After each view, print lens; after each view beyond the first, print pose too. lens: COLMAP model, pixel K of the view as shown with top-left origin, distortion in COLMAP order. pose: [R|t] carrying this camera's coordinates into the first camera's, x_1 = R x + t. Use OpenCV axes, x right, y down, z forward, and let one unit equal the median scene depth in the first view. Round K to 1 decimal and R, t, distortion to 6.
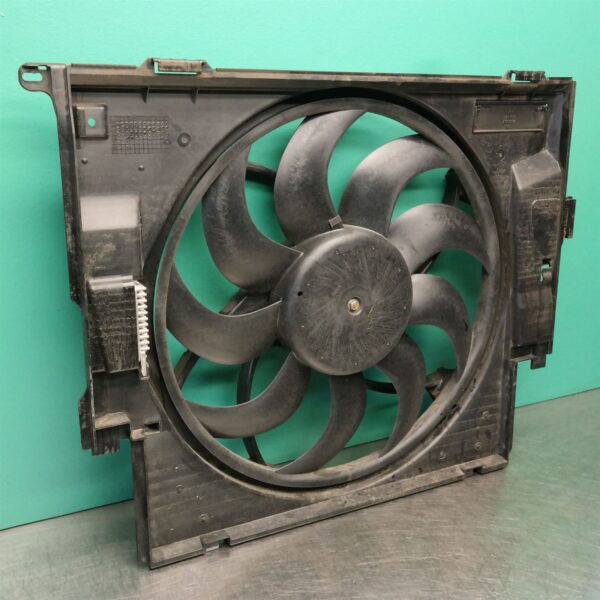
lens RADIAL K [[741.3, 0, 300.0], [0, 741.3, 300.0], [0, 0, 1]] dist [0.019175, 0.000757]
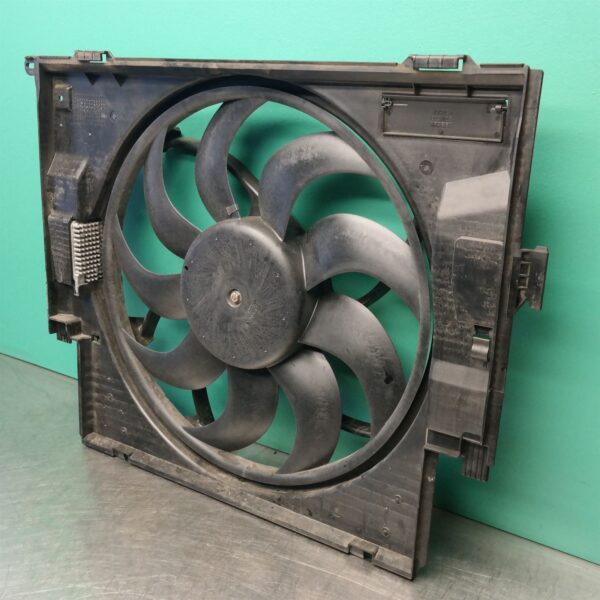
lens RADIAL K [[729.9, 0, 300.0], [0, 729.9, 300.0], [0, 0, 1]] dist [0.017359, 0.033249]
pose [[0.483023, 0.253681, -0.838054, 0.921913], [-0.261027, 0.955311, 0.138729, -0.145491], [0.835795, 0.151745, 0.527655, 0.555058]]
